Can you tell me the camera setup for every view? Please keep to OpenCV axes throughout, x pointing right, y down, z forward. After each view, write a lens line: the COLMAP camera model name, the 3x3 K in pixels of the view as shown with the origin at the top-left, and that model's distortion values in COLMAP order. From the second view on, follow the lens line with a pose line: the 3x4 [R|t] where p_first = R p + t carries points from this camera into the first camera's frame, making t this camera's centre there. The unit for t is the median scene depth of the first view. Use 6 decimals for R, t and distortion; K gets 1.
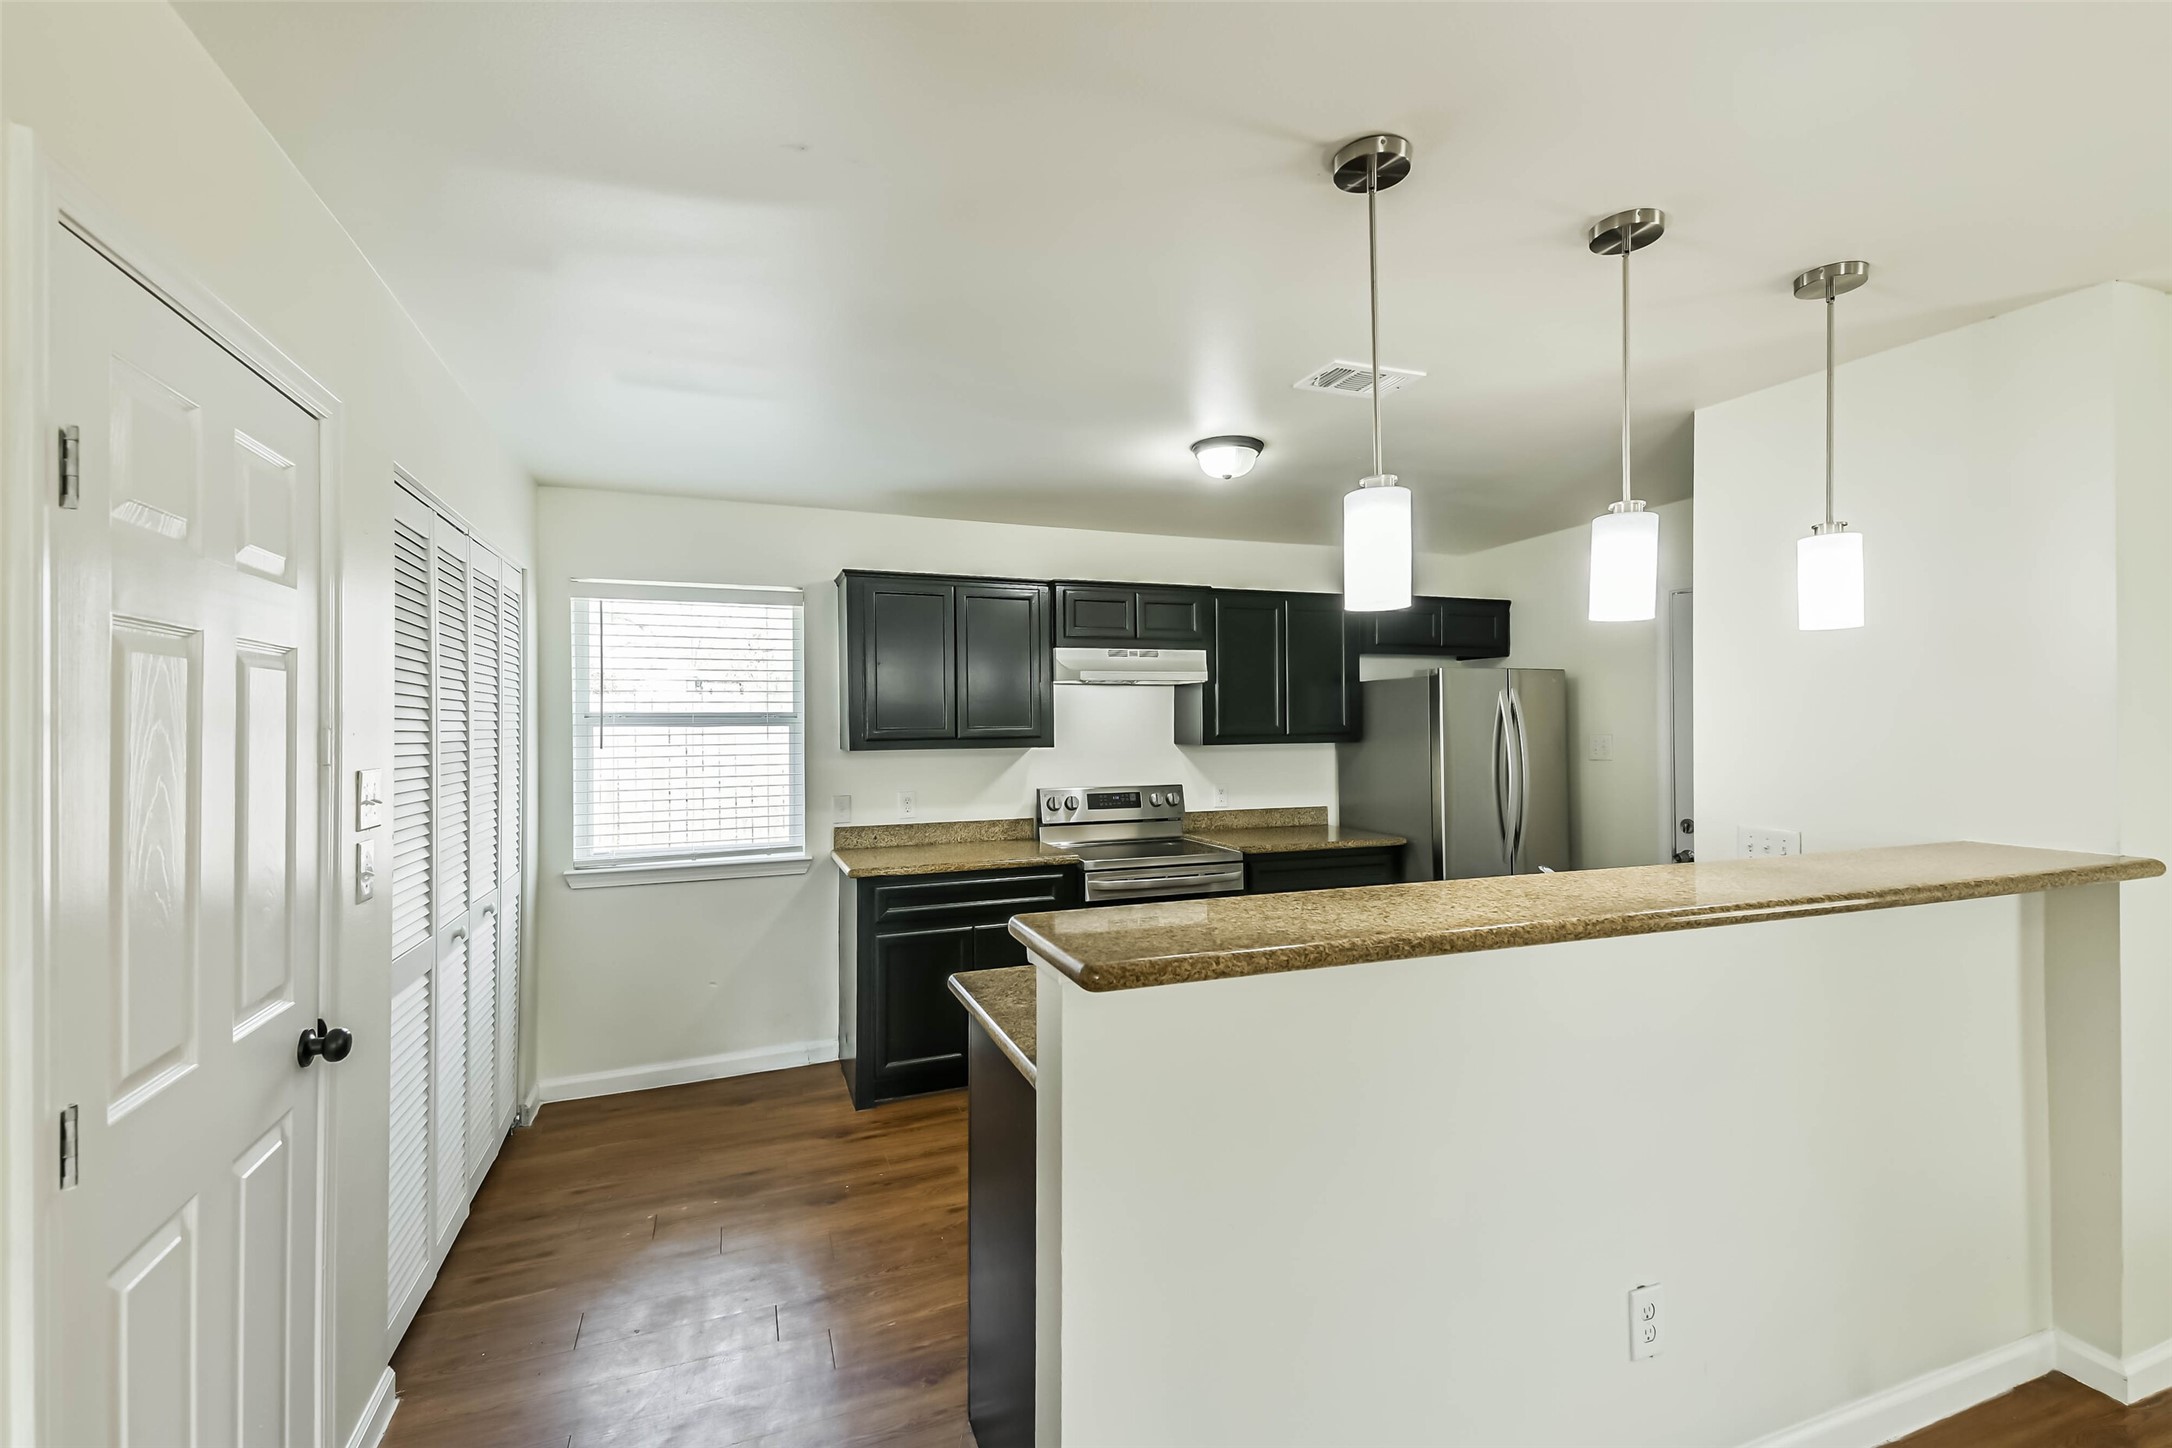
lens RADIAL K [[946.3, 0, 1095.6], [0, 946.3, 719.2], [0, 0, 1]] dist [0.091021, -0.038784]
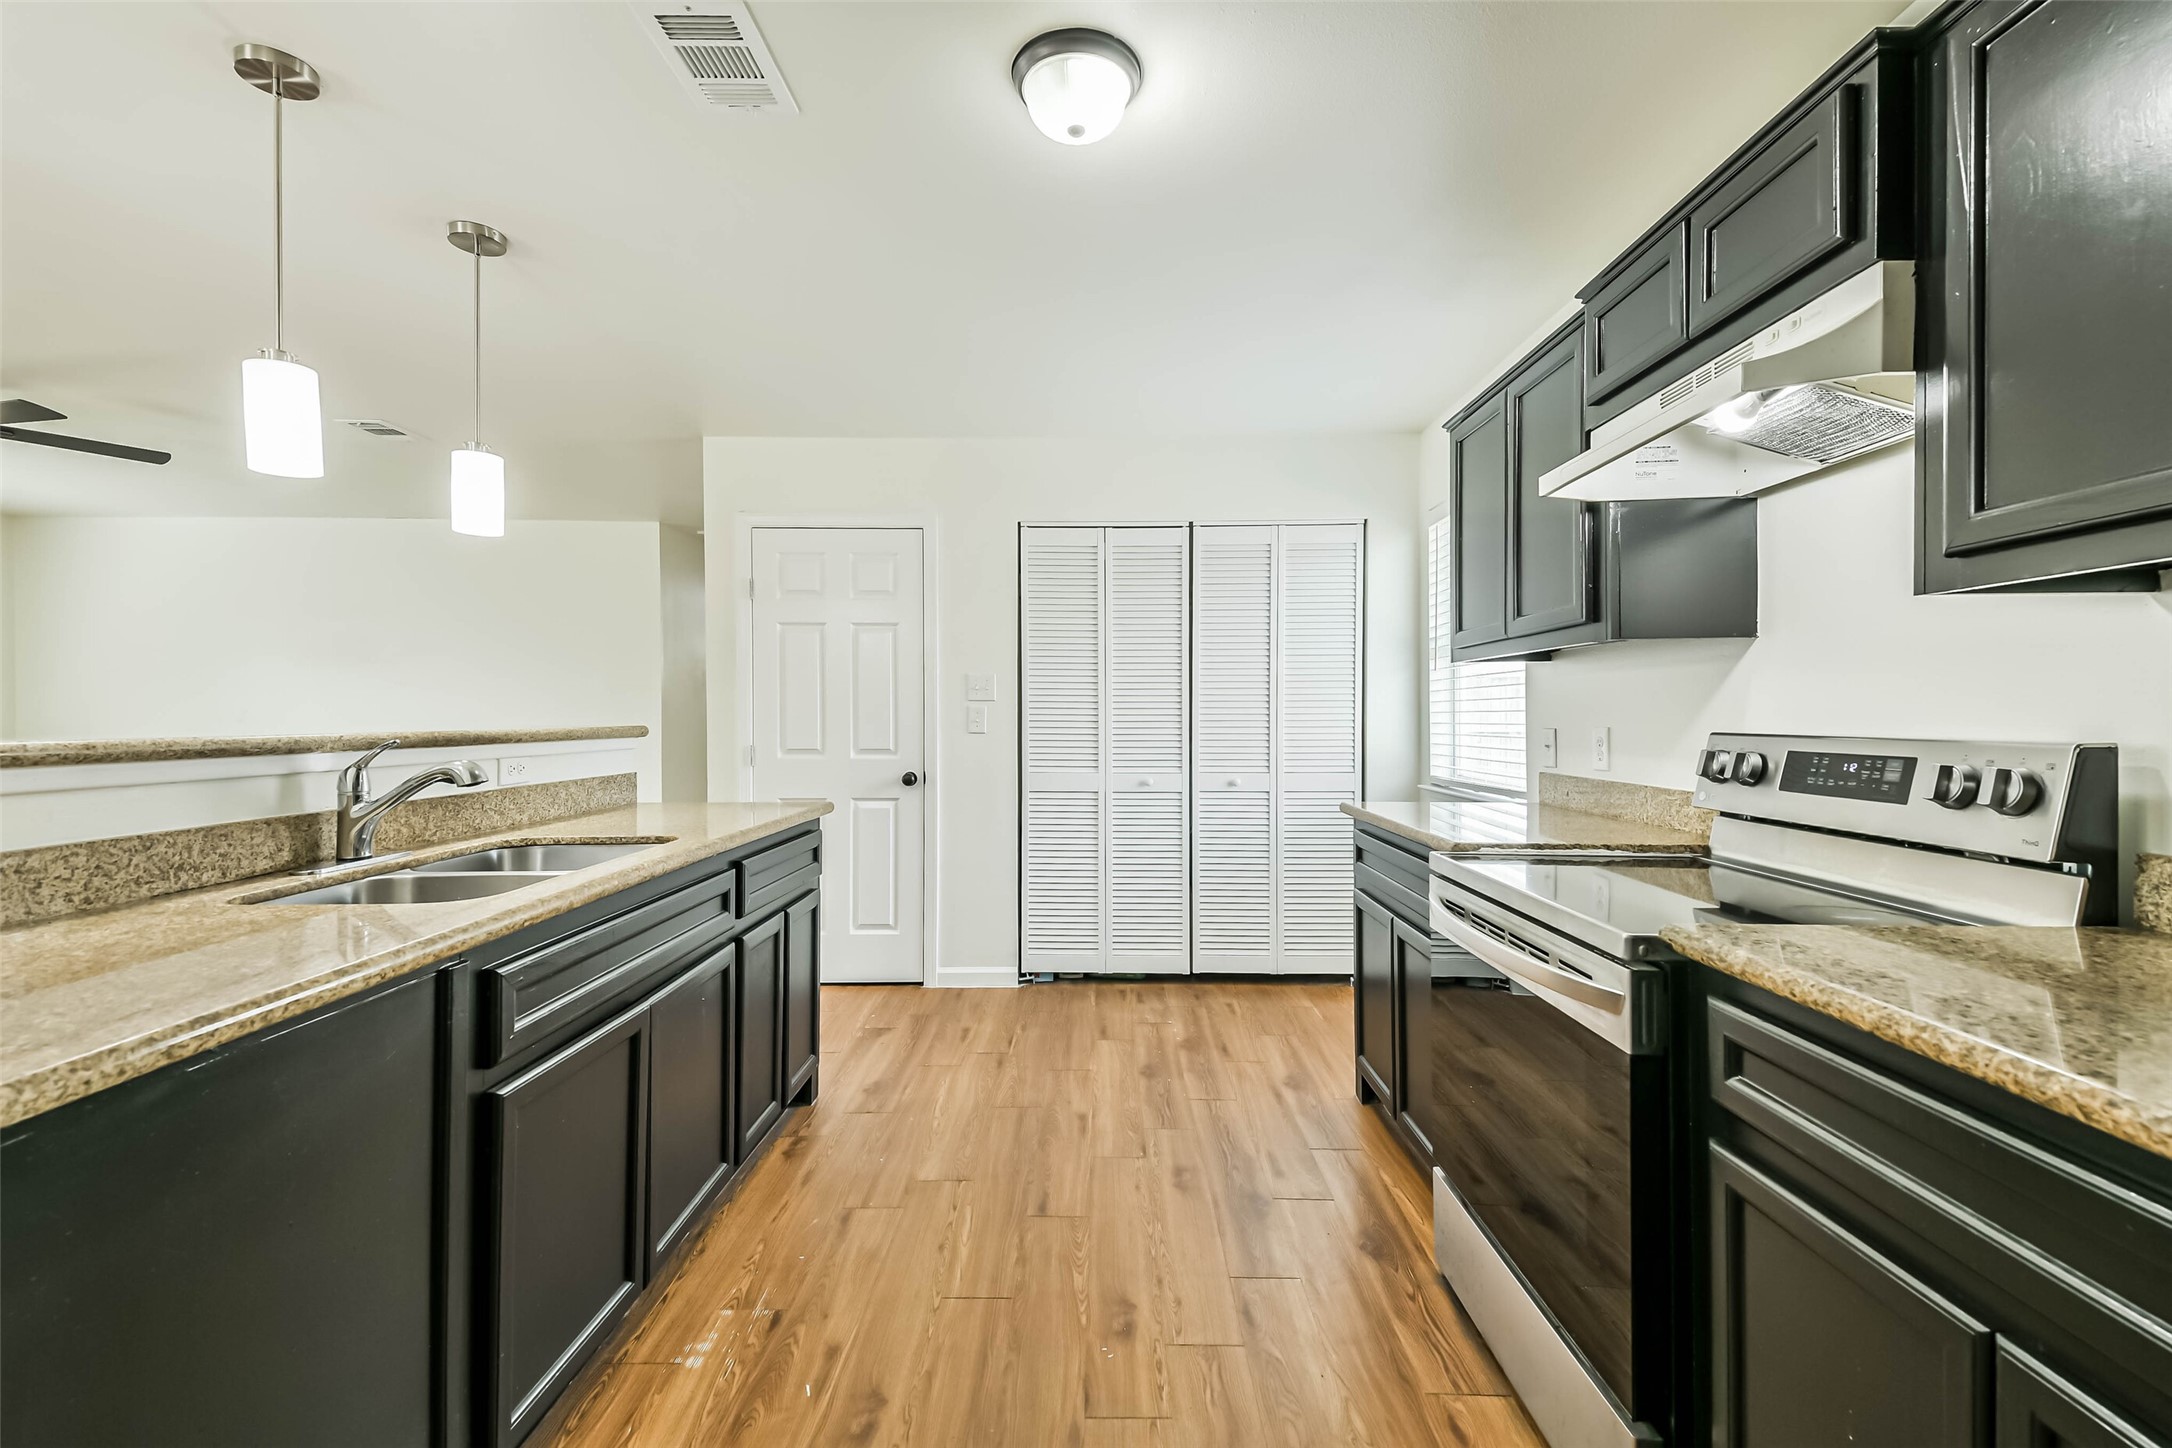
lens RADIAL K [[946.3, 0, 1095.6], [0, 946.3, 719.2], [0, 0, 1]] dist [0.091021, -0.038784]
pose [[-0.381413, 0.010416, -0.924346, 0.498605], [0.009970, 0.999925, 0.007154, 0.062153], [0.924351, -0.006487, -0.381488, 0.921271]]
